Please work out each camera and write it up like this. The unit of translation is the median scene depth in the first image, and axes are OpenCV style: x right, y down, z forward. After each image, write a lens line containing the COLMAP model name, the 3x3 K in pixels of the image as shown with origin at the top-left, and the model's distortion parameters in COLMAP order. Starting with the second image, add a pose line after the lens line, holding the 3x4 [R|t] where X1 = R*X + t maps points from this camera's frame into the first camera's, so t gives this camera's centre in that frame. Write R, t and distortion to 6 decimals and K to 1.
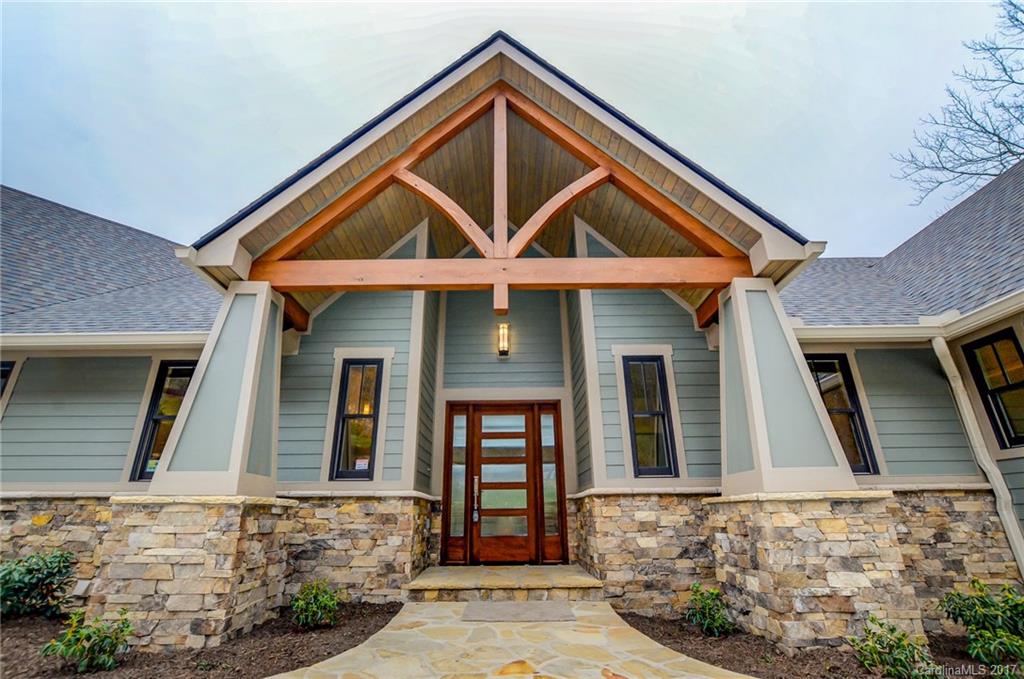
lens RADIAL K [[464.1, 0, 505.3], [0, 464.1, 343.0], [0, 0, 1]] dist [-0.010937, 0.001628]
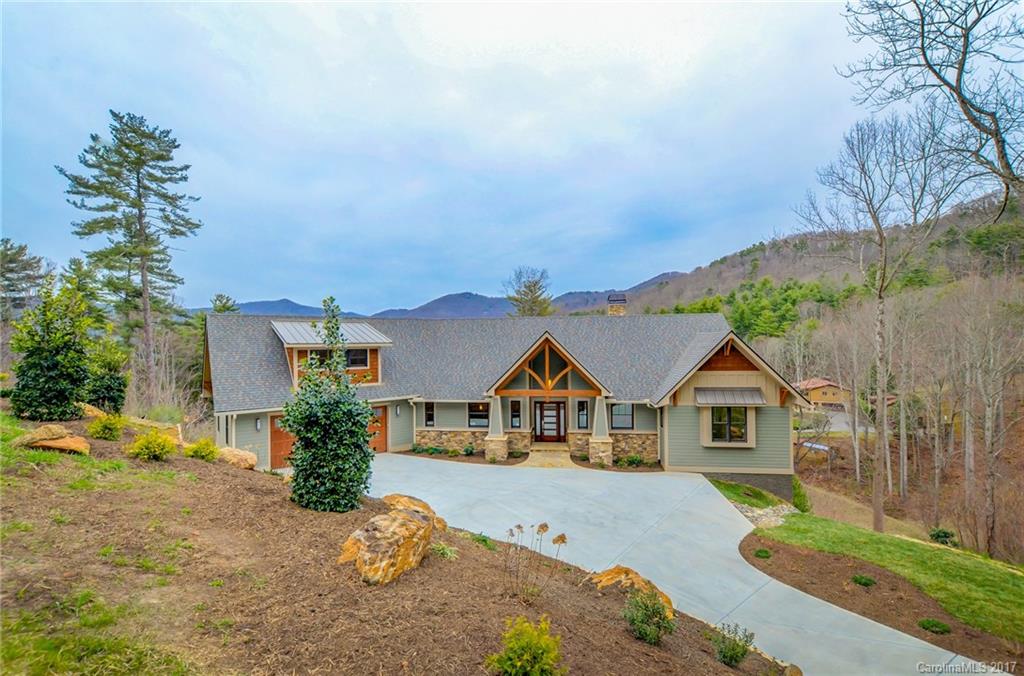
lens RADIAL K [[464.1, 0, 503.9], [0, 464.1, 334.7], [0, 0, 1]] dist [-0.010937, 0.001628]
pose [[0.990890, -0.005721, -0.134551, 0.183667], [0.051624, 0.938913, 0.340261, -2.239392], [0.124385, -0.344108, 0.930655, -3.109170]]
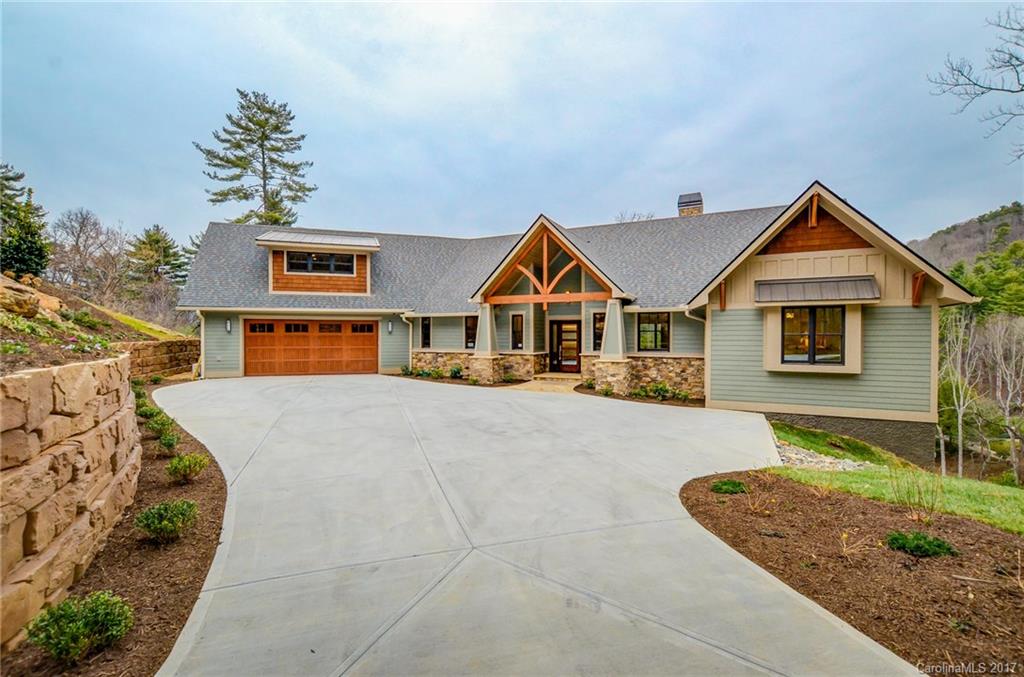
lens RADIAL K [[464.1, 0, 506.3], [0, 464.1, 341.0], [0, 0, 1]] dist [-0.010937, 0.001628]
pose [[0.893891, 0.014552, -0.448048, 1.271886], [0.152120, 0.930322, 0.333706, -1.039722], [0.421685, -0.366454, 0.829393, -2.121589]]
